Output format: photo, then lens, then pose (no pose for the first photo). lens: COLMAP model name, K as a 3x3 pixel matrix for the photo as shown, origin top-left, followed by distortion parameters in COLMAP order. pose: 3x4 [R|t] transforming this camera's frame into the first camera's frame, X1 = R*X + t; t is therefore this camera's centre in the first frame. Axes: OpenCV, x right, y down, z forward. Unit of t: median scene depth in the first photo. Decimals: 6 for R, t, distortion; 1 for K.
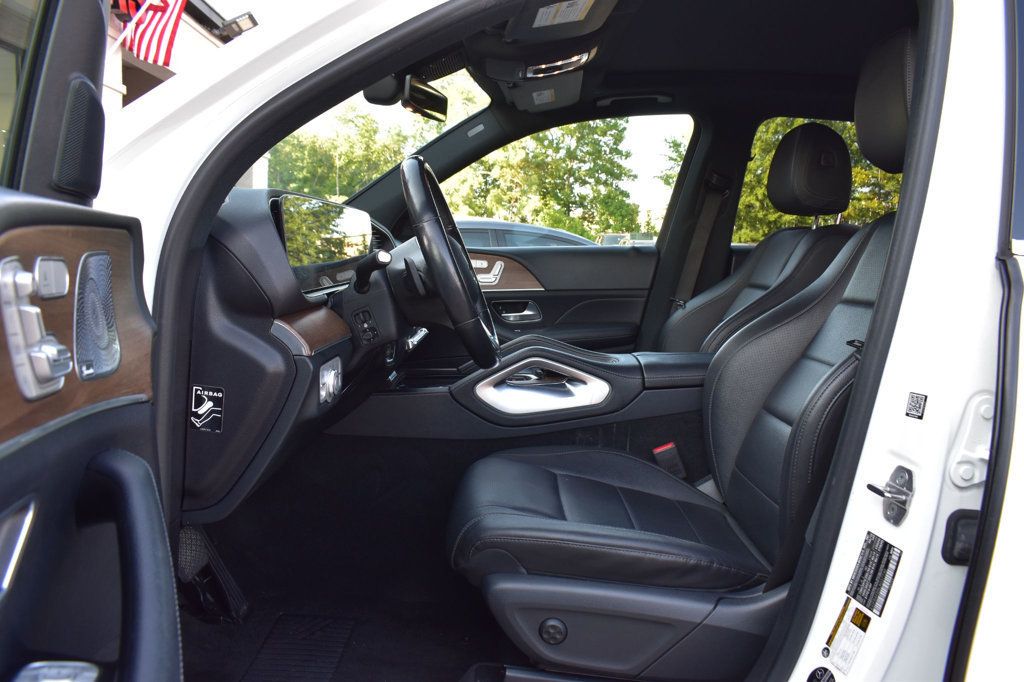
lens RADIAL K [[785.2, 0, 511.6], [0, 785.2, 342.7], [0, 0, 1]] dist [-0.092180, 0.016523]
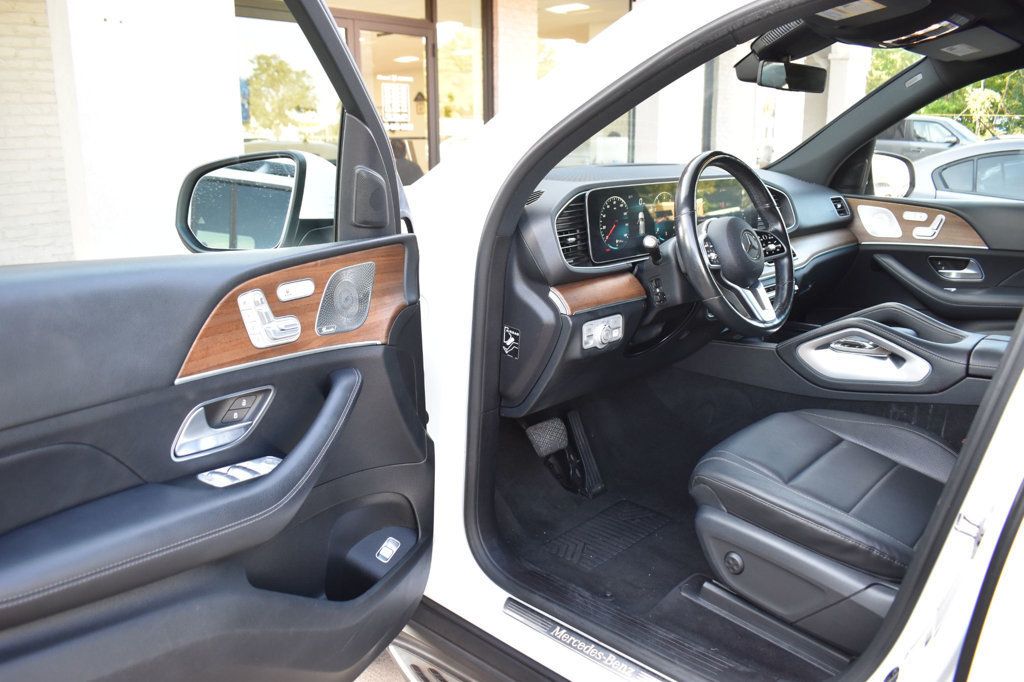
lens RADIAL K [[785.2, 0, 514.0], [0, 785.2, 341.5], [0, 0, 1]] dist [-0.092180, 0.016523]
pose [[0.738381, 0.143899, -0.658852, 0.483275], [-0.064283, 0.987539, 0.143645, -0.106486], [0.671313, -0.063712, 0.738431, -0.088413]]
